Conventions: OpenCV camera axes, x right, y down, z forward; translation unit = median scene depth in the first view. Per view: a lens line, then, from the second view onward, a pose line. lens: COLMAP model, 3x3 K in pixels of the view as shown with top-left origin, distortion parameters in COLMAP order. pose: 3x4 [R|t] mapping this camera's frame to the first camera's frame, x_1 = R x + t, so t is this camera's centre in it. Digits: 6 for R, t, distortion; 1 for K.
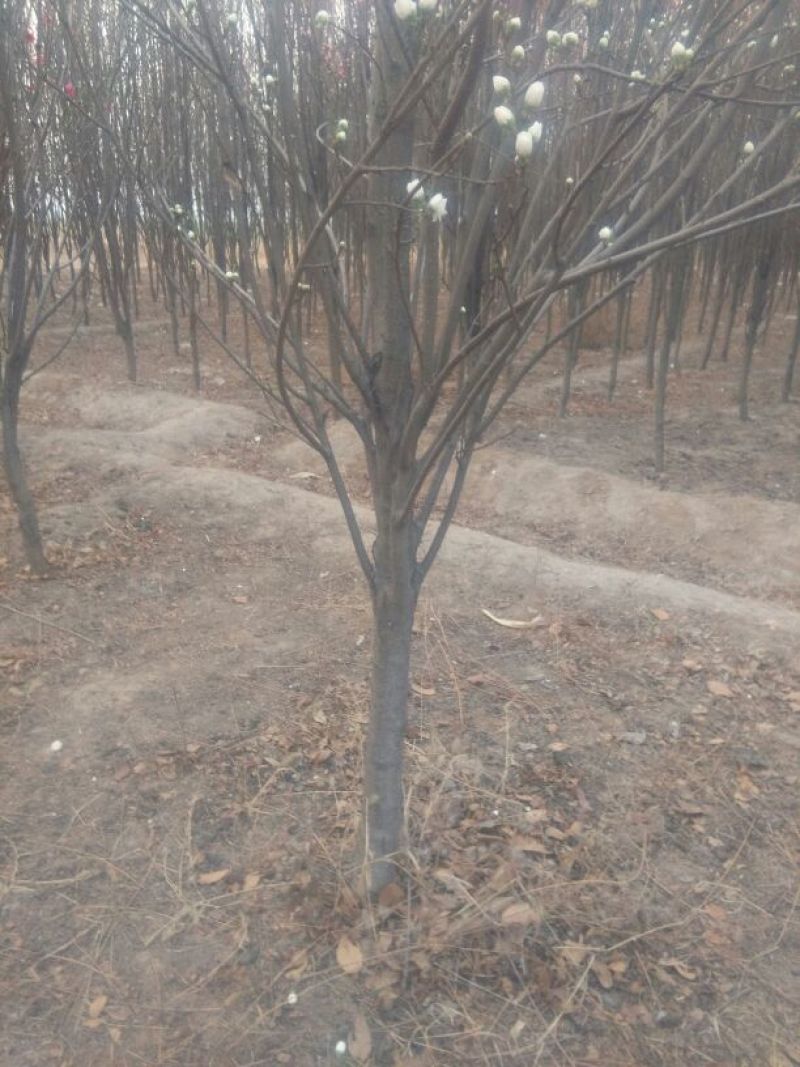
lens RADIAL K [[869.5, 0, 401.8], [0, 869.5, 525.0], [0, 0, 1]] dist [0.061842, -0.077249]
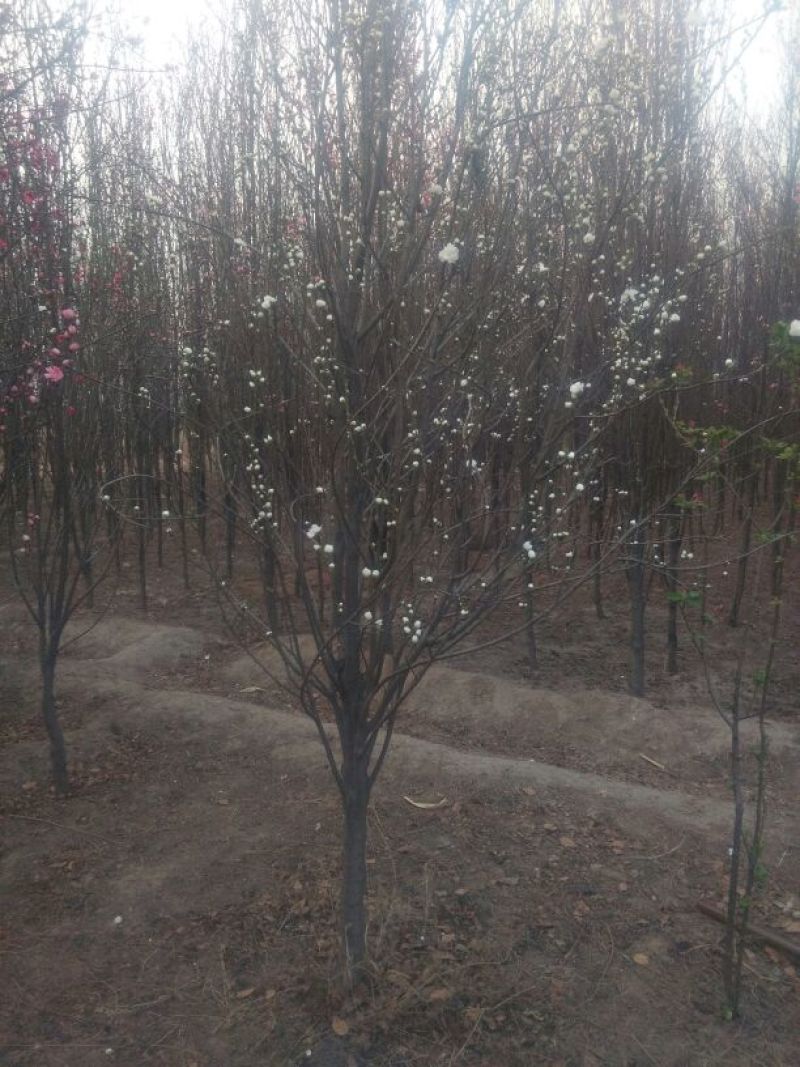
lens RADIAL K [[869.5, 0, 397.6], [0, 869.5, 527.9], [0, 0, 1]] dist [0.061842, -0.077249]
pose [[0.993536, -0.039750, 0.106332, -0.058671], [0.059340, 0.980383, -0.187959, -0.073826], [-0.096775, 0.193053, 0.976404, -0.527786]]
